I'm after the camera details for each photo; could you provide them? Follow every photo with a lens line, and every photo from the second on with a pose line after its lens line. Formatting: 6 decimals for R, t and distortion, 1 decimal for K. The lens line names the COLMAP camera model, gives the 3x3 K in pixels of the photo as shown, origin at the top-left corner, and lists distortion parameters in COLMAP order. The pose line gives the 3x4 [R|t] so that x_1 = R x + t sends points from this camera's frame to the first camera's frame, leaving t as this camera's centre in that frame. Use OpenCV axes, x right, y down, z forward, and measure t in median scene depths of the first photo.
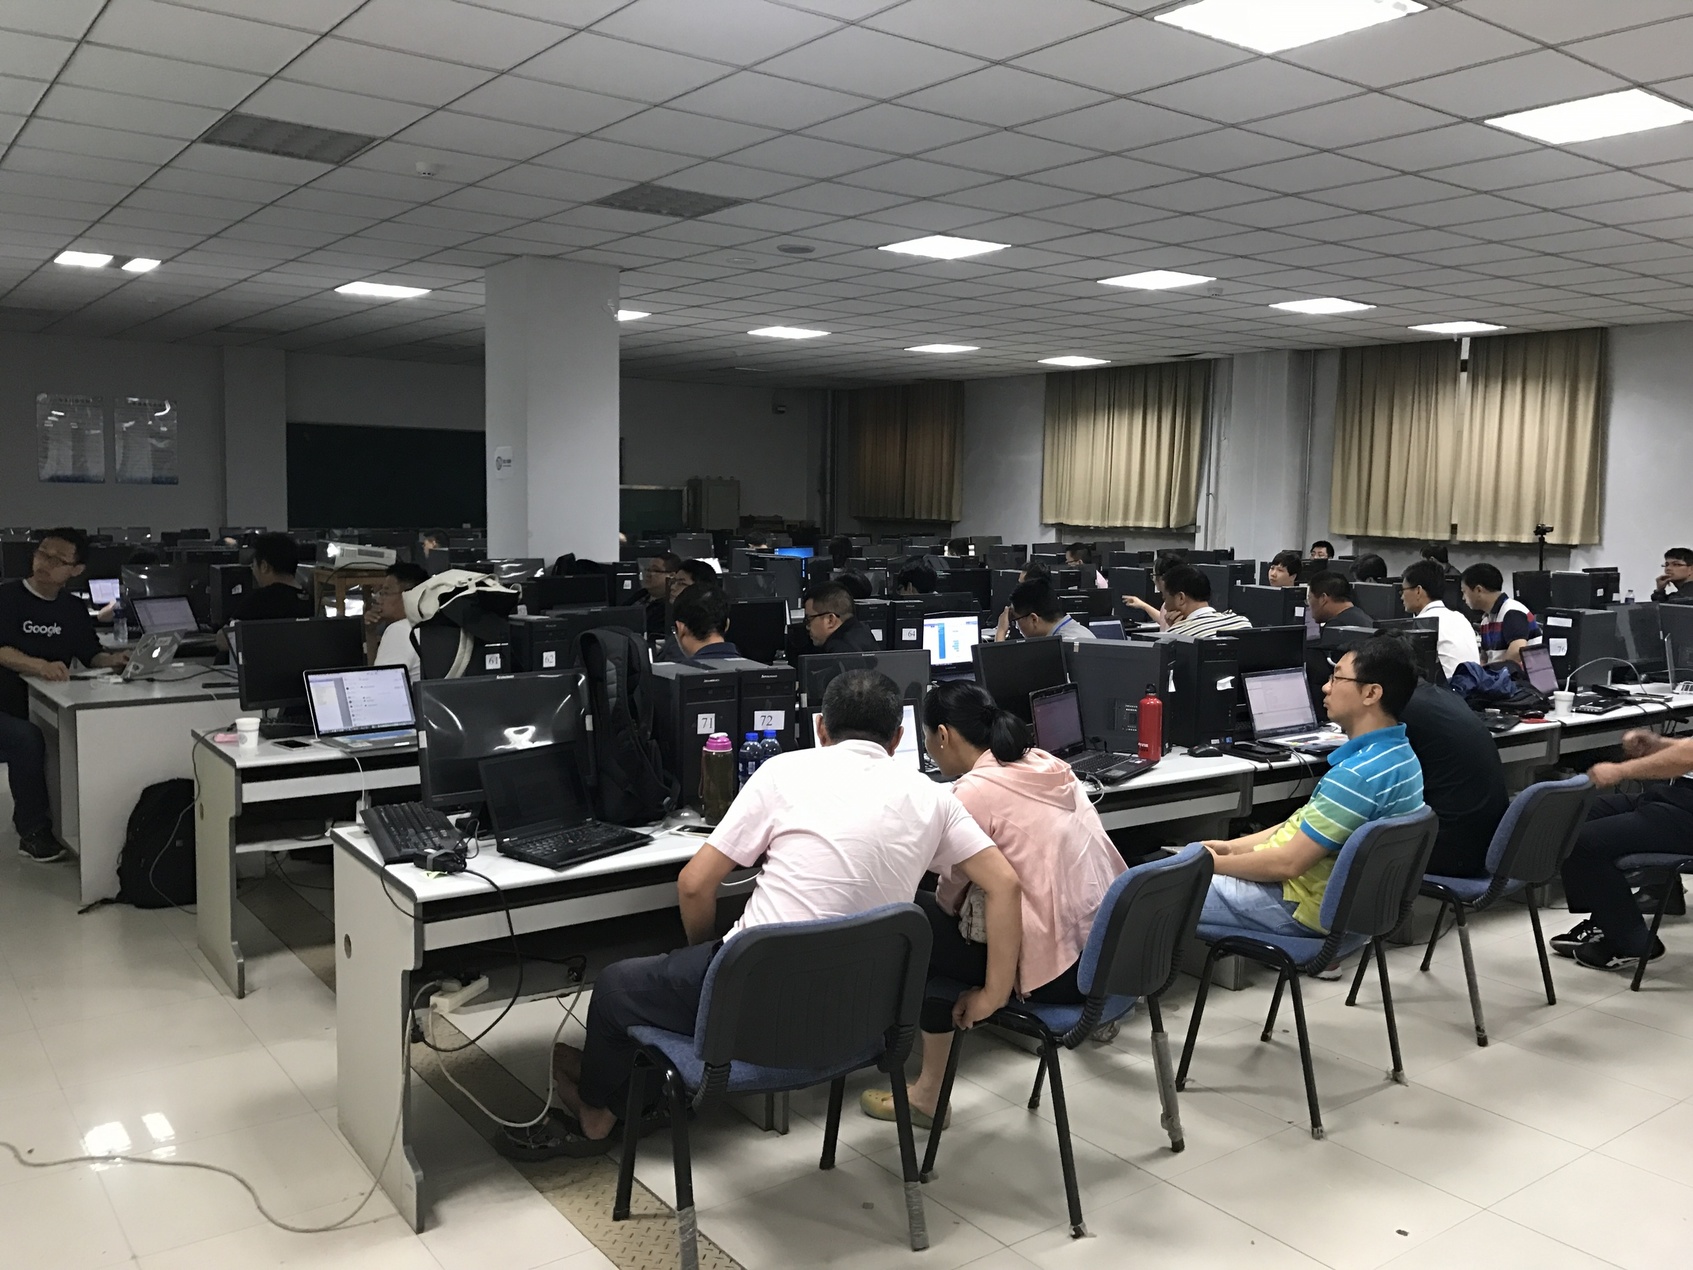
lens RADIAL K [[1408.1, 0, 843.9], [0, 1408.1, 637.1], [0, 0, 1]] dist [0.038922, -0.038513]
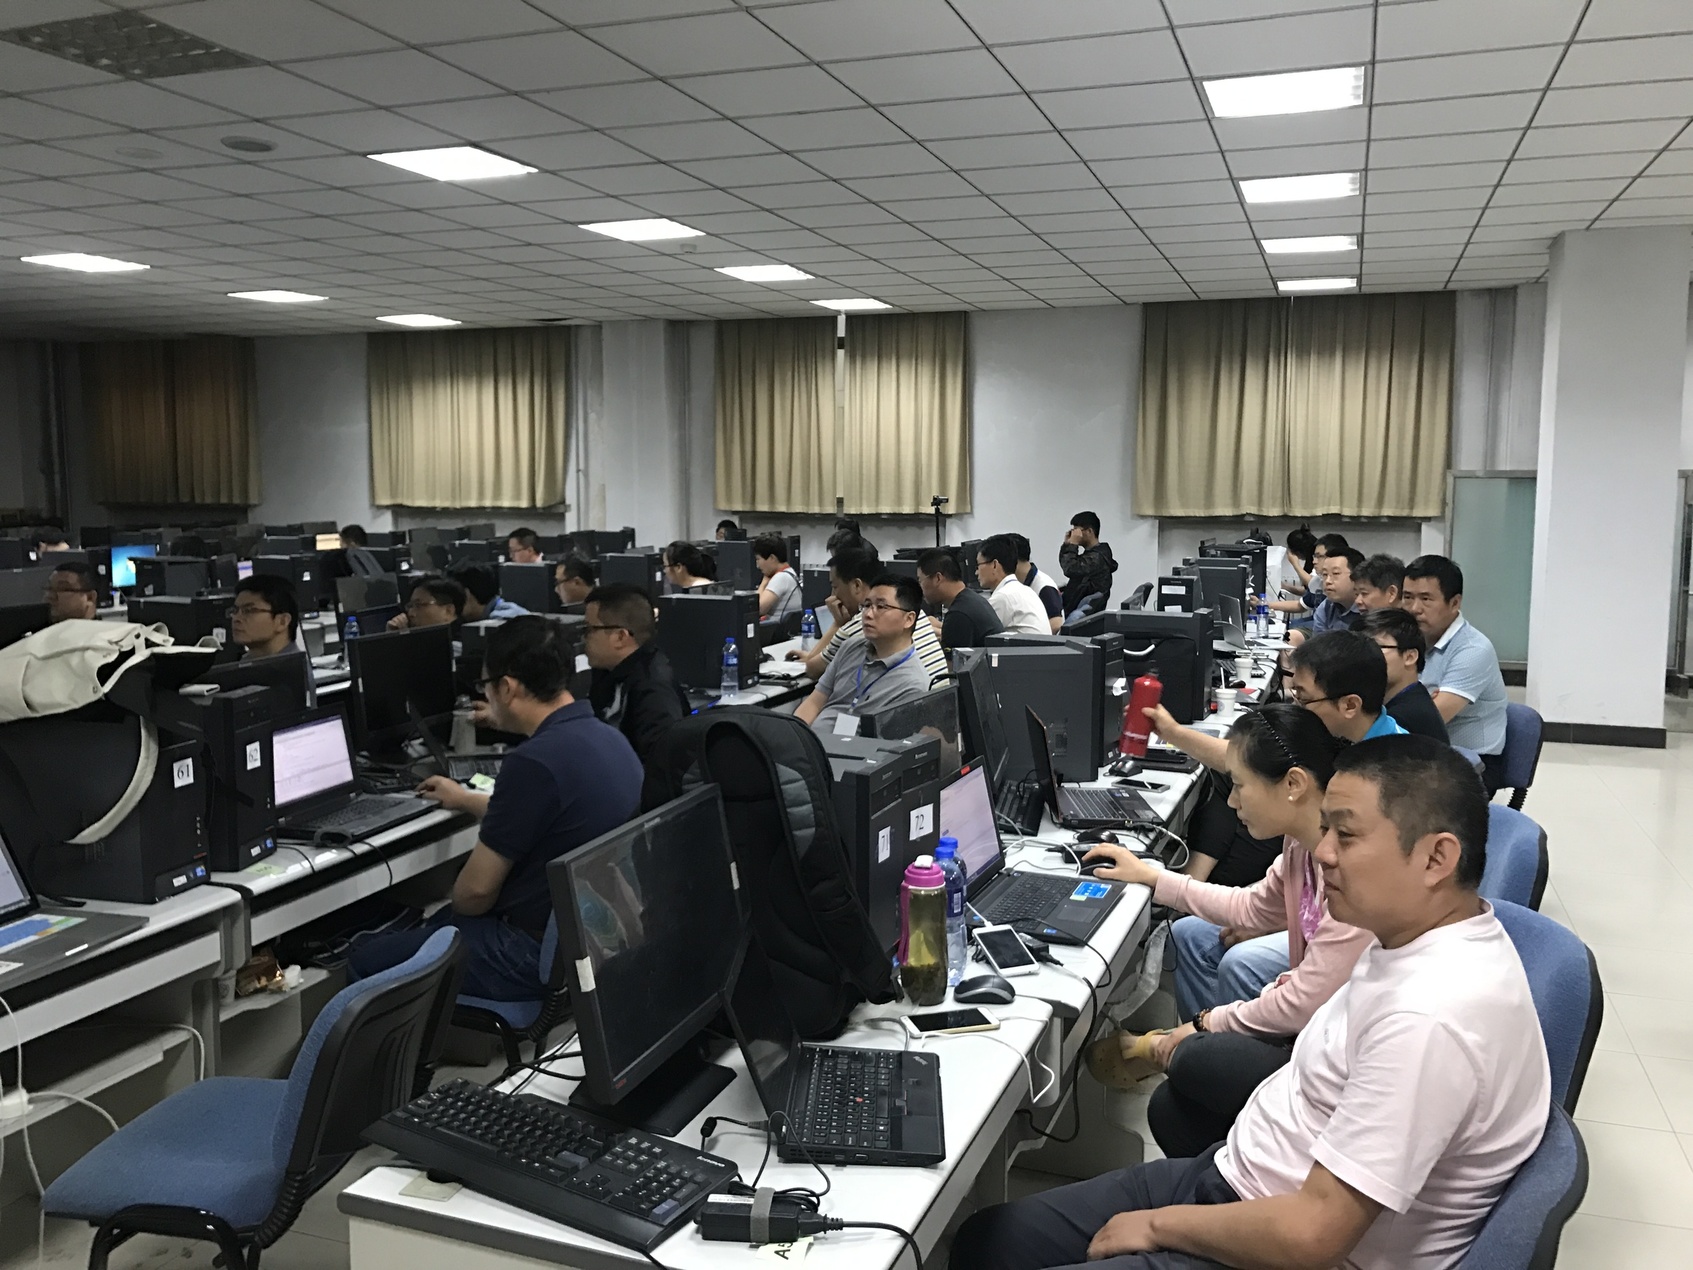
lens RADIAL K [[1408.1, 0, 840.9], [0, 1408.1, 635.1], [0, 0, 1]] dist [0.038922, -0.038513]
pose [[0.835300, -0.075963, 0.544521, -0.116252], [0.066854, 0.997093, 0.036544, -0.014873], [-0.545714, 0.005878, 0.837951, 0.122661]]
